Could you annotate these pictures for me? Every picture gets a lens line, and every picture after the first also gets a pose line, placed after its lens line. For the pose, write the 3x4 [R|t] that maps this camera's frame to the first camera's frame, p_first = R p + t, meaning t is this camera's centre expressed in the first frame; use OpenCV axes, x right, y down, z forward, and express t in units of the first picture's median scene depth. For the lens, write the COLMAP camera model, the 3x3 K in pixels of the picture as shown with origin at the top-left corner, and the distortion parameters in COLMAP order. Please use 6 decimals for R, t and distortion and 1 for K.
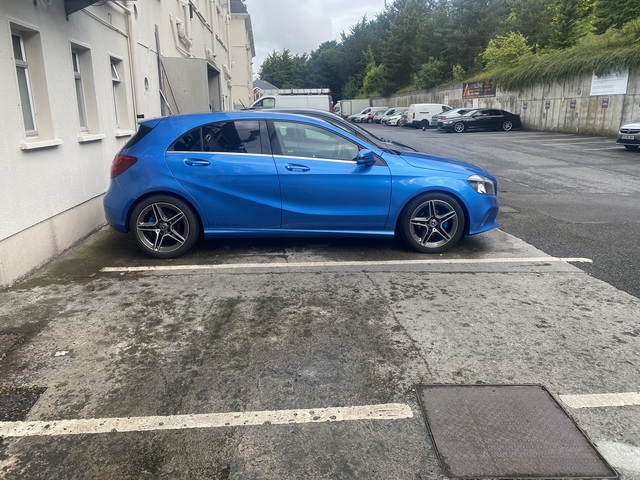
lens RADIAL K [[493.5, 0, 322.0], [0, 493.5, 241.6], [0, 0, 1]] dist [0.011530, 0.004540]
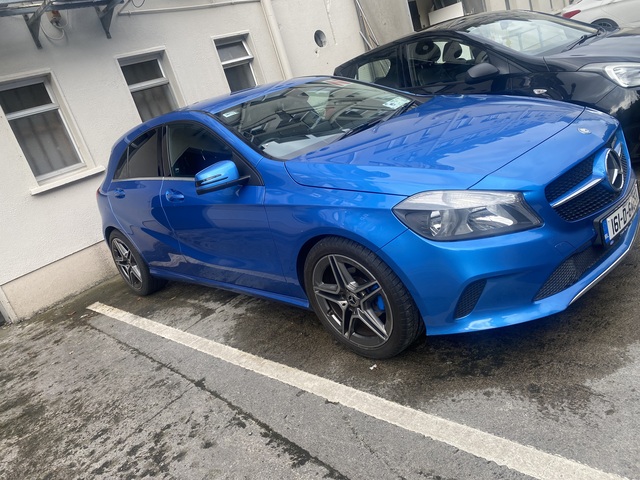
lens RADIAL K [[493.5, 0, 321.0], [0, 493.5, 240.0], [0, 0, 1]] dist [0.011530, 0.004540]
pose [[0.620441, 0.061552, -0.781834, 0.682366], [0.089708, 0.984802, 0.148720, -0.197679], [0.779106, -0.162409, 0.605490, 0.846632]]
